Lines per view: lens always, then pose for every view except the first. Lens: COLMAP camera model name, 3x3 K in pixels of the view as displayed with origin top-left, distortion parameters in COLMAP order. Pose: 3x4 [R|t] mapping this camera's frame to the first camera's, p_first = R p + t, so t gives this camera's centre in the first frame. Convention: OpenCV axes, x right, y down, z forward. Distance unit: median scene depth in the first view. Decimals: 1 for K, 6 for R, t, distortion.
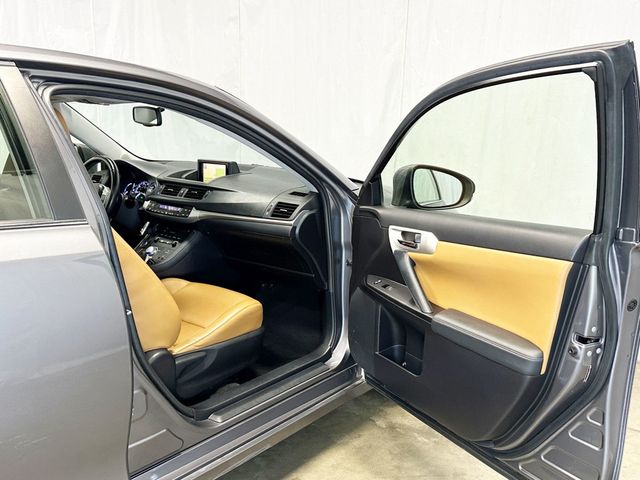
lens RADIAL K [[620.8, 0, 319.4], [0, 620.8, 238.8], [0, 0, 1]] dist [0.060130, 0.000000]
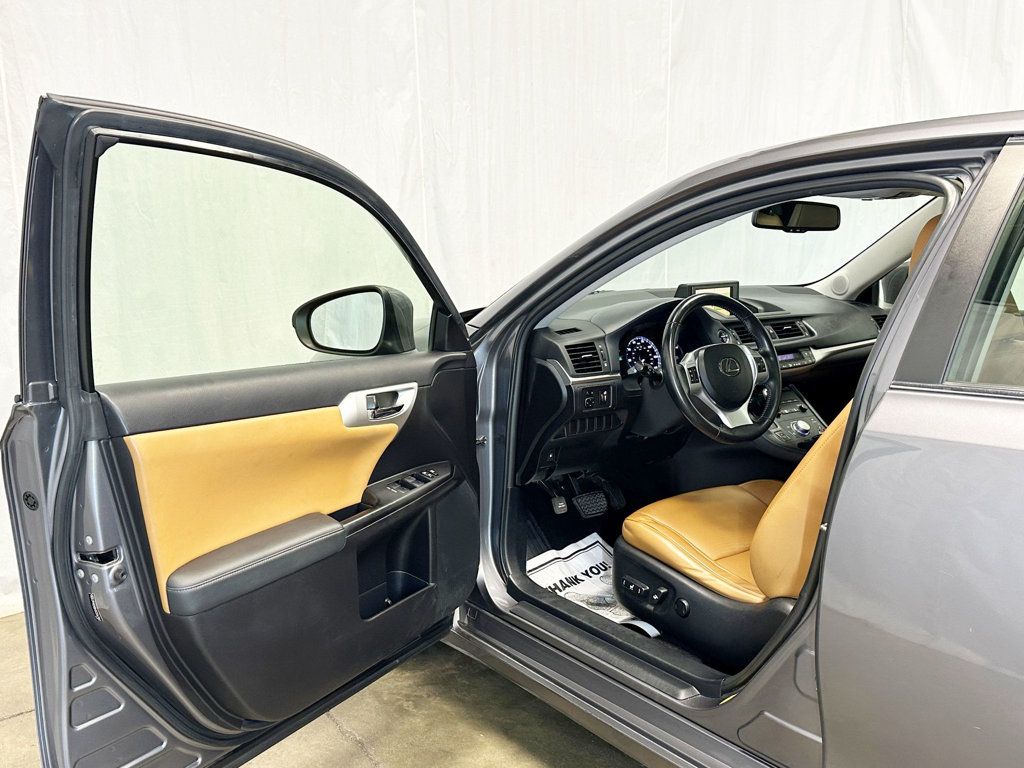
lens RADIAL K [[993.3, 0, 506.7], [0, 993.3, 389.4], [0, 0, 1]] dist [0.060130, 0.000000]
pose [[0.202727, -0.185831, 0.961441, -1.260394], [0.188357, 0.970894, 0.147941, -0.218195], [-0.960949, 0.151102, 0.231829, 1.018102]]
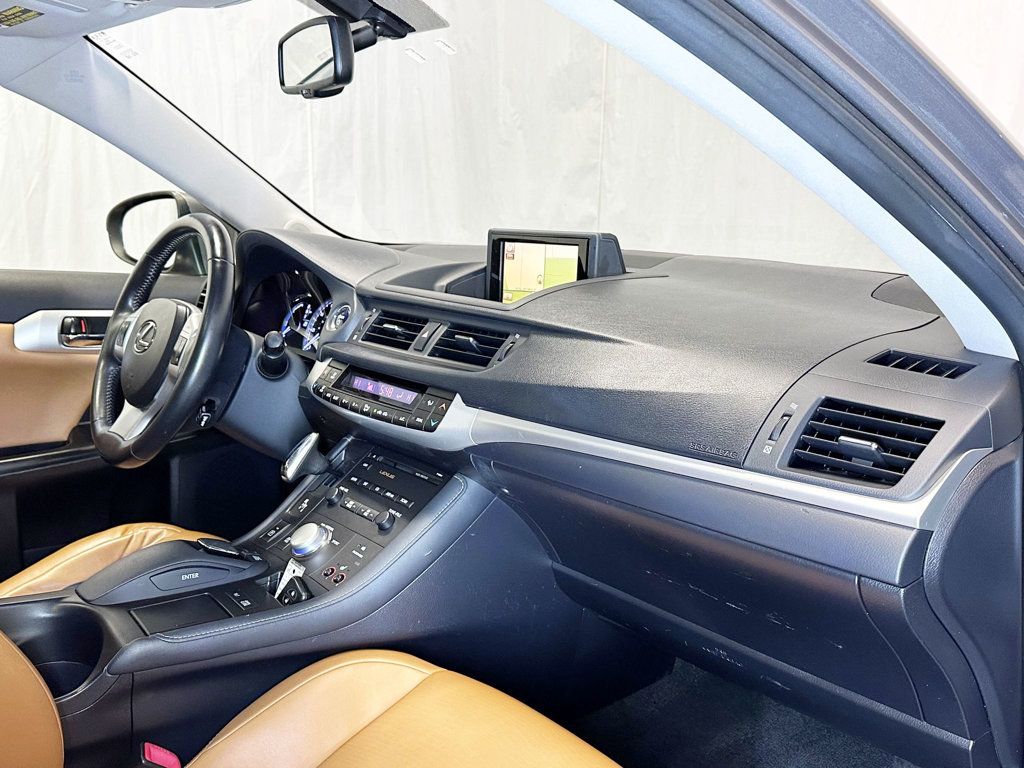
lens RADIAL K [[993.3, 0, 515.9], [0, 993.3, 375.5], [0, 0, 1]] dist [0.060130, 0.000000]
pose [[0.980922, 0.035050, -0.191216, -0.090128], [-0.040141, 0.998933, -0.022816, -0.047469], [0.190213, 0.030056, 0.981283, 0.551511]]
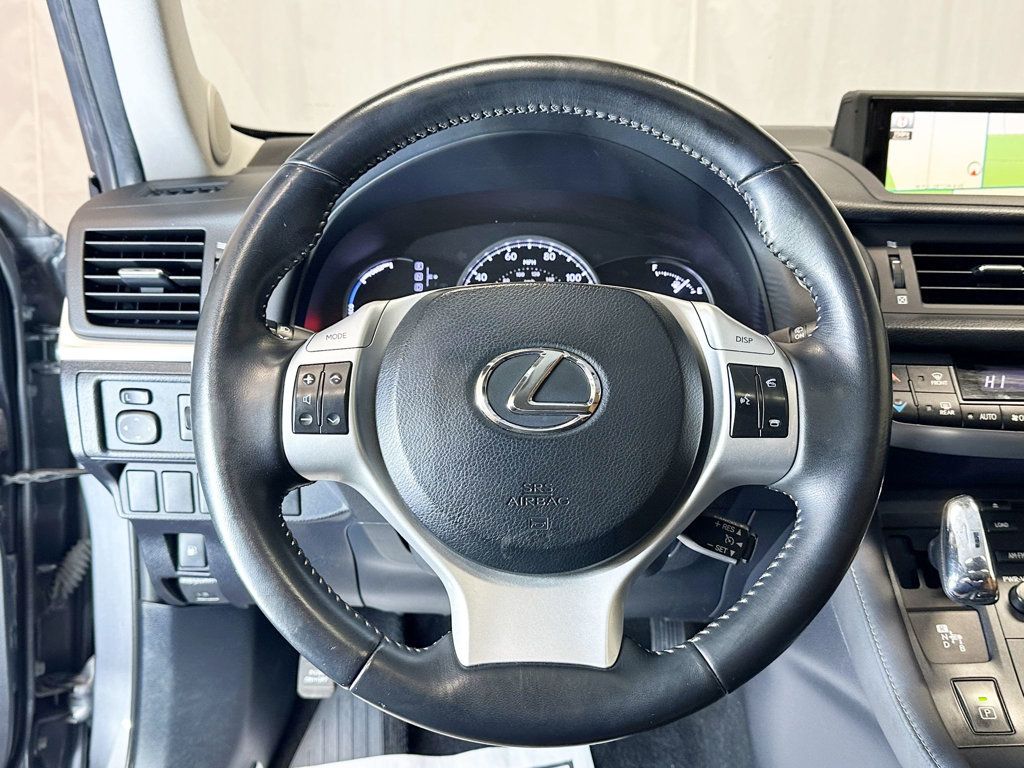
lens RADIAL K [[993.3, 0, 517.9], [0, 993.3, 386.3], [0, 0, 1]] dist [0.060130, 0.000000]
pose [[0.749962, -0.173348, 0.638364, -0.505361], [0.120014, 0.984693, 0.126400, -0.096766], [-0.650503, -0.018182, 0.759286, 0.886751]]
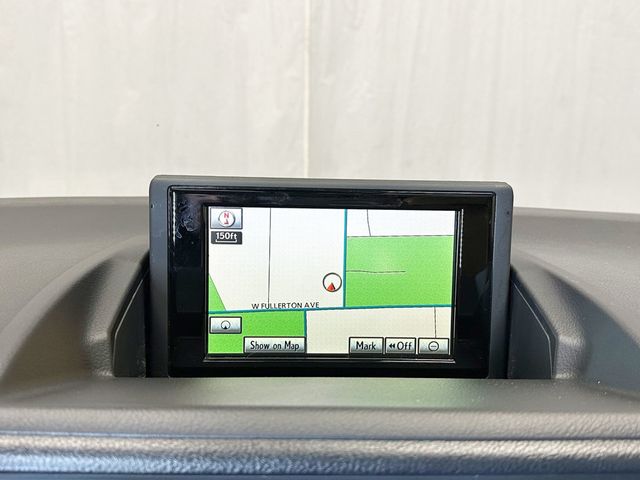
lens RADIAL K [[620.8, 0, 324.7], [0, 620.8, 241.0], [0, 0, 1]] dist [0.060130, 0.000000]
pose [[0.733753, -0.095884, 0.672616, -0.273146], [0.112497, 0.993472, 0.018901, -0.119780], [-0.670038, 0.061799, 0.739750, 0.932456]]
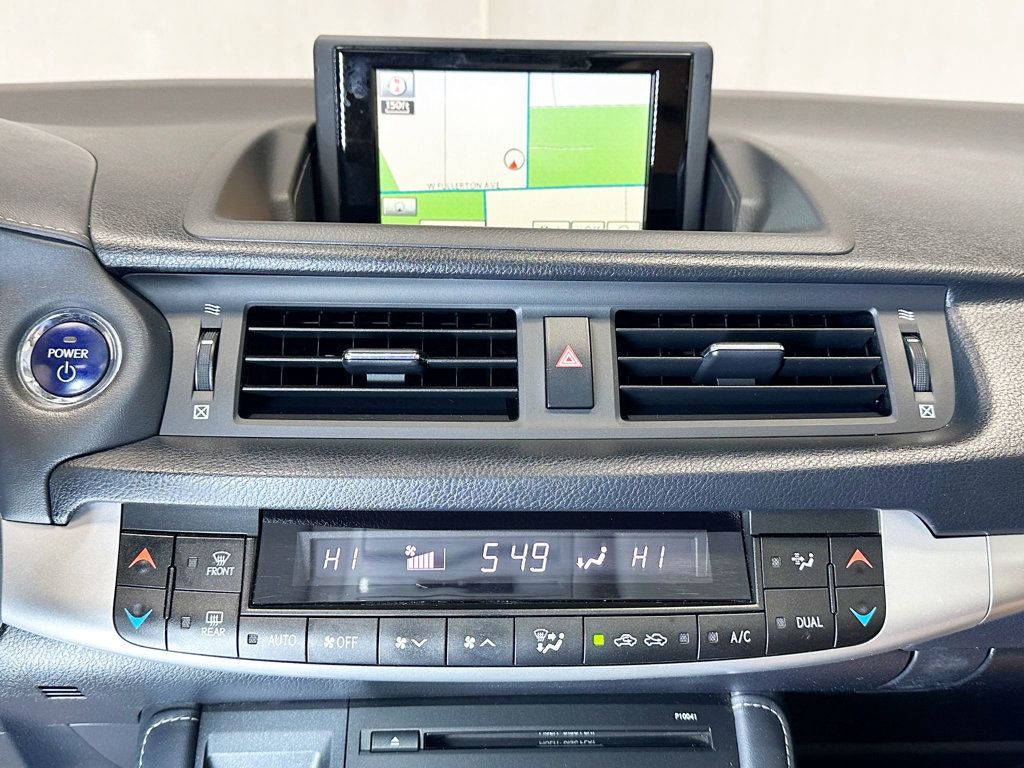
lens RADIAL K [[993.3, 0, 516.2], [0, 993.3, 387.8], [0, 0, 1]] dist [0.060130, 0.000000]
pose [[0.732691, -0.217086, 0.645010, -0.322965], [0.116371, 0.973766, 0.195543, -0.101249], [-0.670539, -0.068212, 0.738732, 0.878183]]
